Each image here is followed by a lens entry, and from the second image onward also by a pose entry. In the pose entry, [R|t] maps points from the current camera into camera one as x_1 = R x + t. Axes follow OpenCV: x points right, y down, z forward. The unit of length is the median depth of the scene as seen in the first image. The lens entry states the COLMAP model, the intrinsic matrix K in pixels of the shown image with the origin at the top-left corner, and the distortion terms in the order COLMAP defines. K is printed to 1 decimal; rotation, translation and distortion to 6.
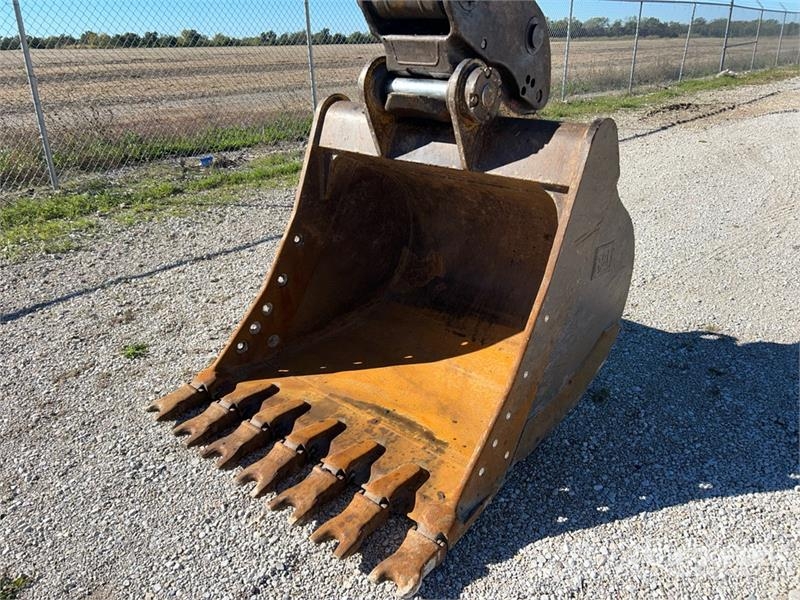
lens RADIAL K [[597.6, 0, 403.3], [0, 597.6, 302.1], [0, 0, 1]] dist [0.039270, -0.034838]
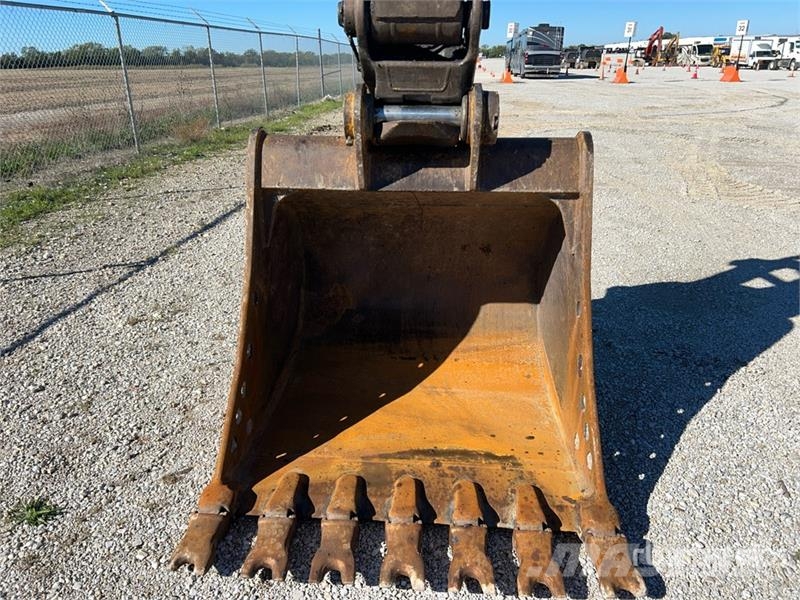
lens RADIAL K [[597.6, 0, 394.7], [0, 597.6, 300.5], [0, 0, 1]] dist [0.039270, -0.034838]
pose [[0.799243, -0.217175, 0.560398, -0.418515], [0.240792, 0.970032, 0.032505, -0.070608], [-0.550664, 0.108960, 0.827585, 0.167294]]
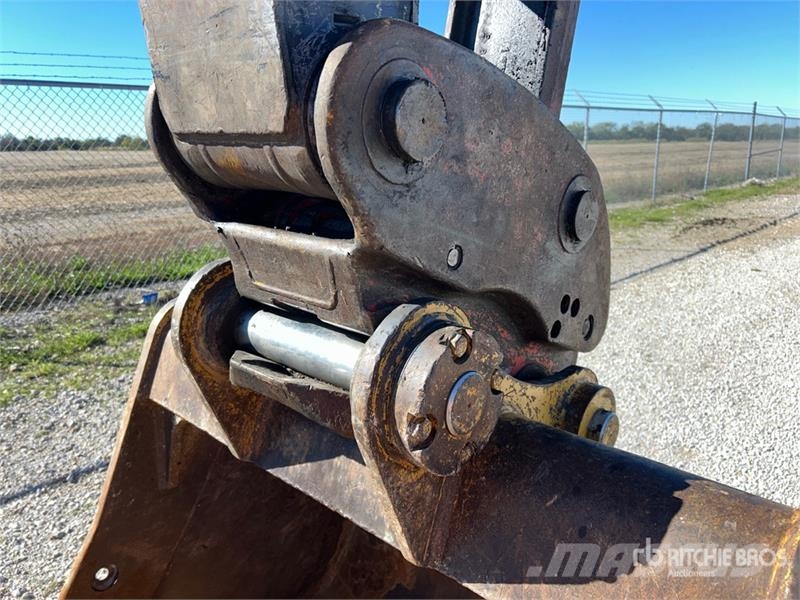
lens RADIAL K [[597.6, 0, 398.7], [0, 597.6, 297.1], [0, 0, 1]] dist [0.039270, -0.034838]
pose [[0.999428, 0.009925, -0.032320, 0.071489], [-0.014874, 0.987538, -0.156674, -0.222231], [0.030363, 0.157065, 0.987121, 0.404912]]
